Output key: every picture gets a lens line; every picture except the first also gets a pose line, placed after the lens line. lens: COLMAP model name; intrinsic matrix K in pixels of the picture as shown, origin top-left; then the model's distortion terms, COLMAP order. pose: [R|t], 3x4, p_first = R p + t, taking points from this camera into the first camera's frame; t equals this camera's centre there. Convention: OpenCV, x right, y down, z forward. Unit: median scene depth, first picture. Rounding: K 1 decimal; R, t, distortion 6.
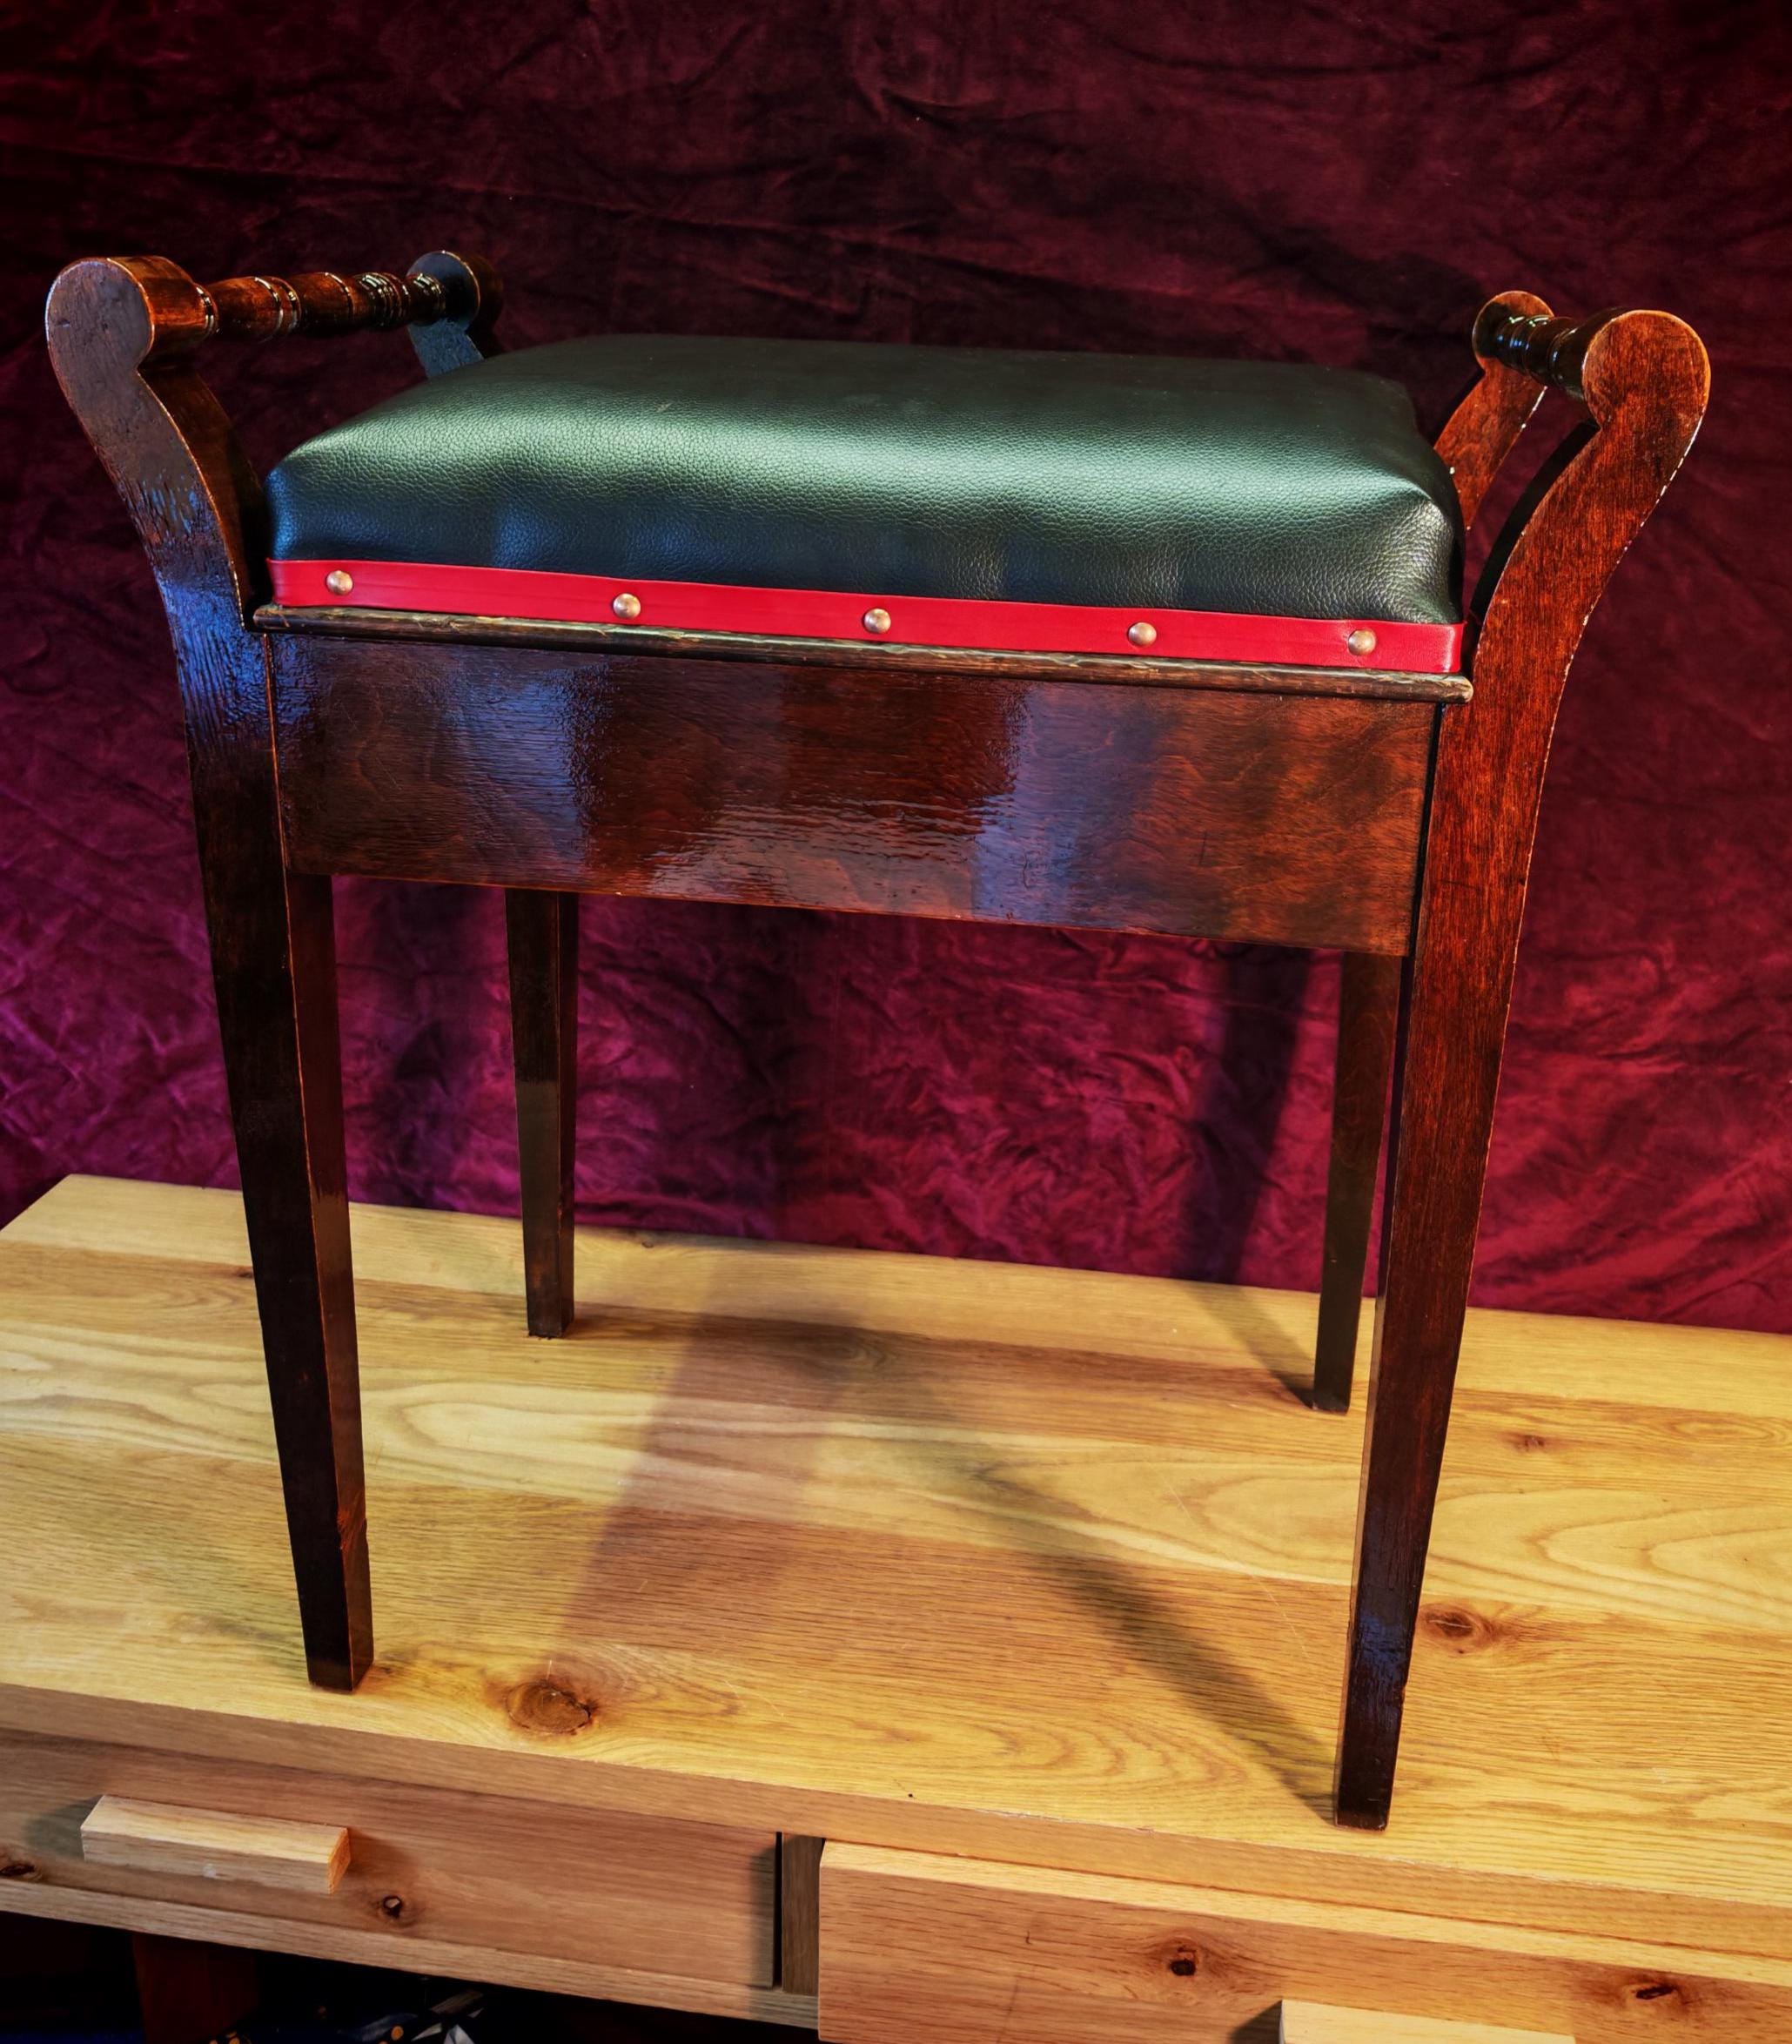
lens RADIAL K [[1956.7, 0, 944.4], [0, 1956.7, 865.1], [0, 0, 1]] dist [-0.012282, 0.000000]
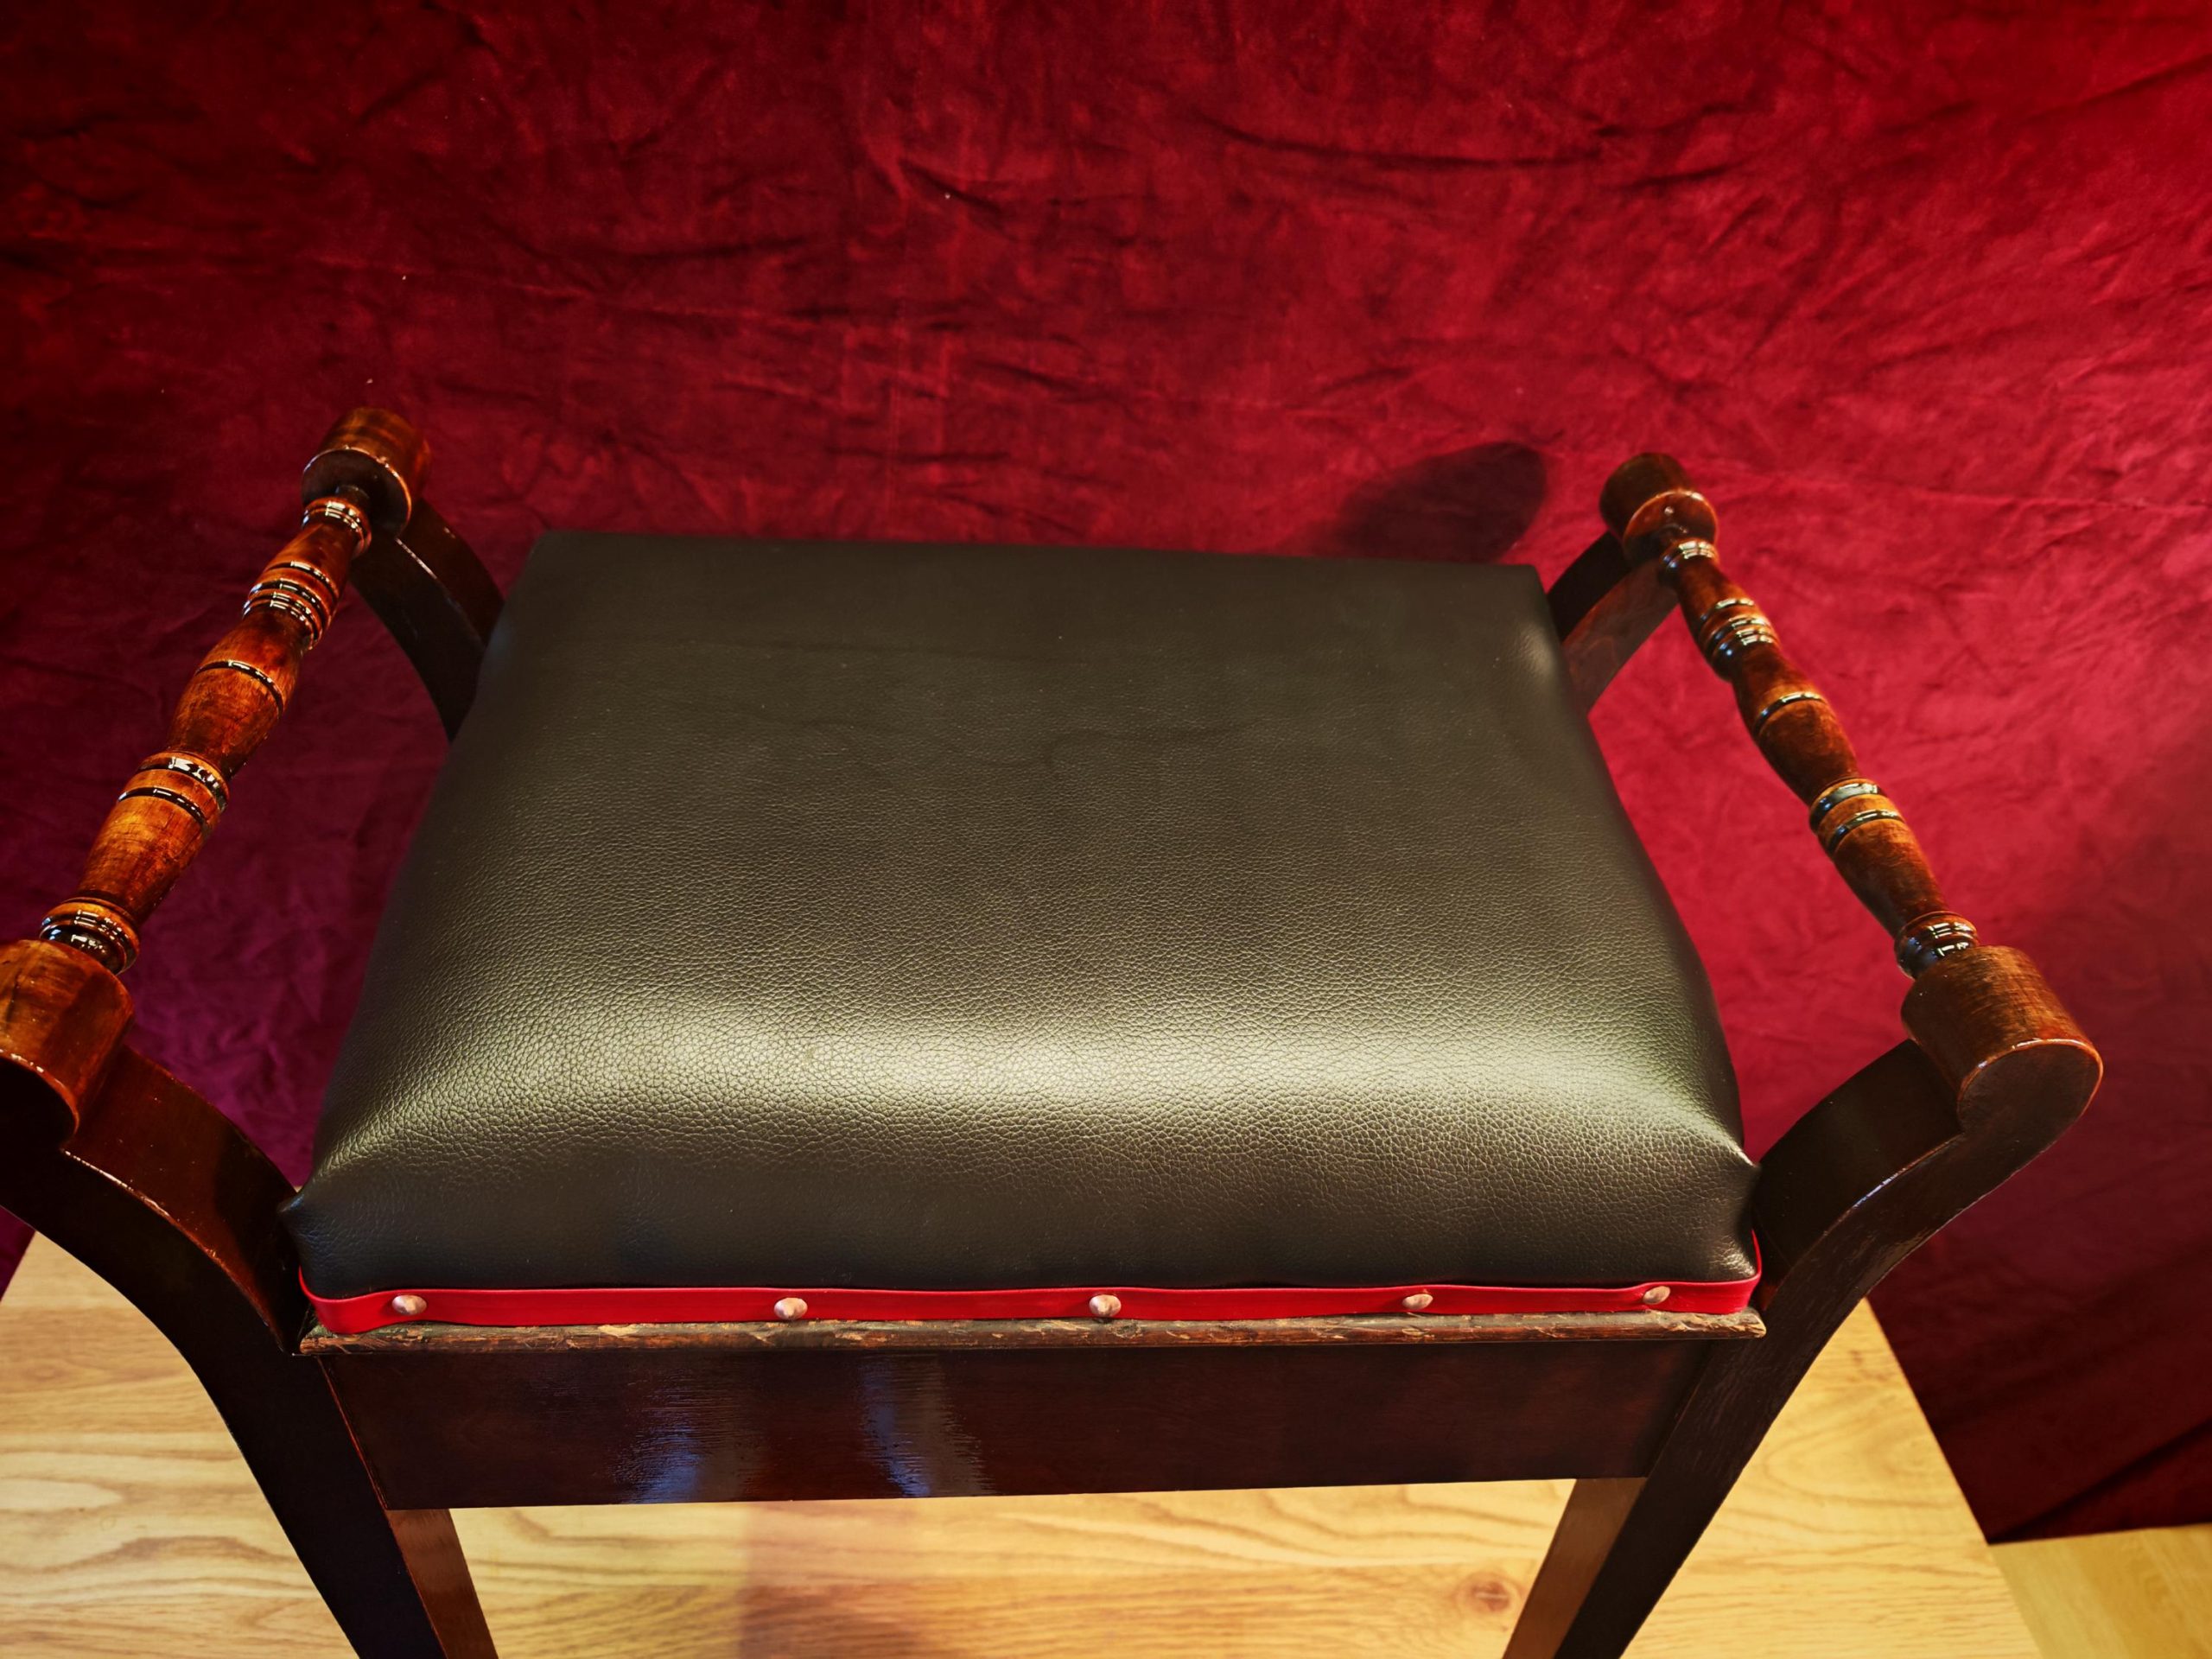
lens RADIAL K [[1664.2, 0, 1111.7], [0, 1664.2, 836.3], [0, 0, 1]] dist [-0.022351, 0.013361]
pose [[0.977905, -0.100257, 0.183439, -0.097625], [0.023202, 0.924124, 0.381387, -0.399624], [-0.207757, -0.368704, 0.906032, 0.292884]]
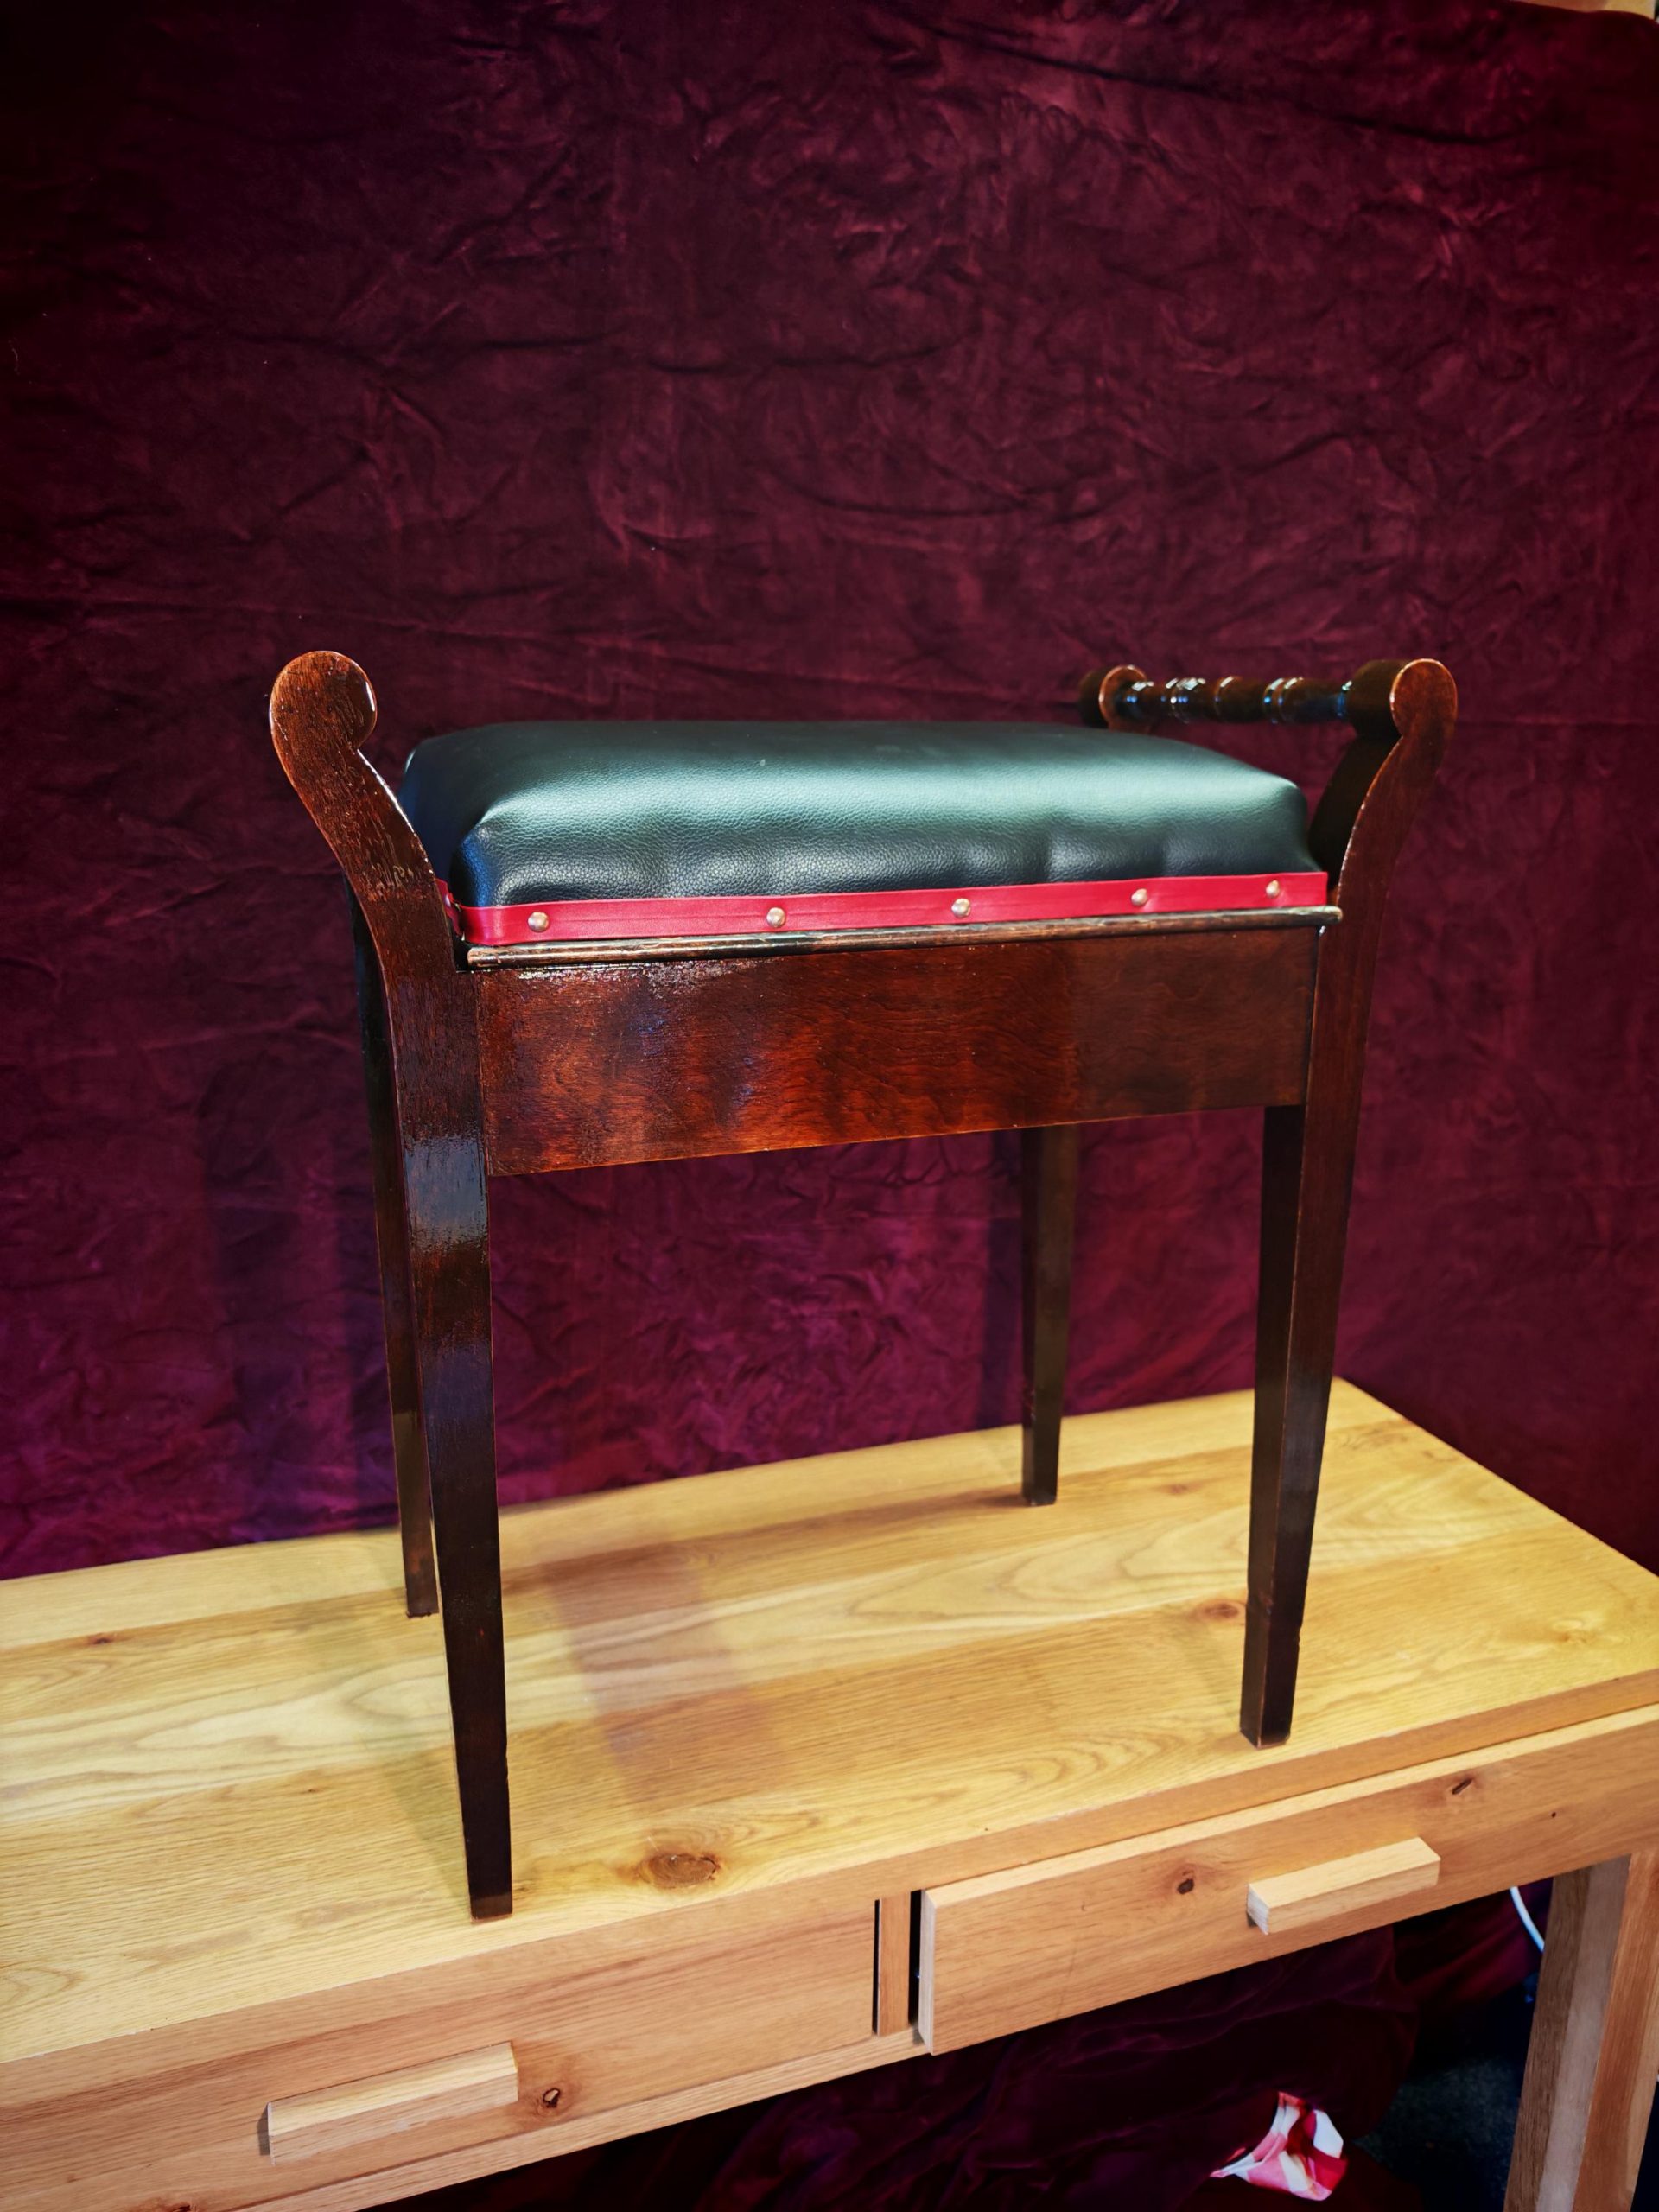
lens RADIAL K [[1664.2, 0, 822.7], [0, 1664.2, 1125.1], [0, 0, 1]] dist [-0.022351, 0.013361]
pose [[0.892447, -0.143773, 0.427630, -0.428086], [0.163515, 0.986494, -0.009581, 0.011160], [-0.420477, 0.078475, 0.903903, 0.020368]]
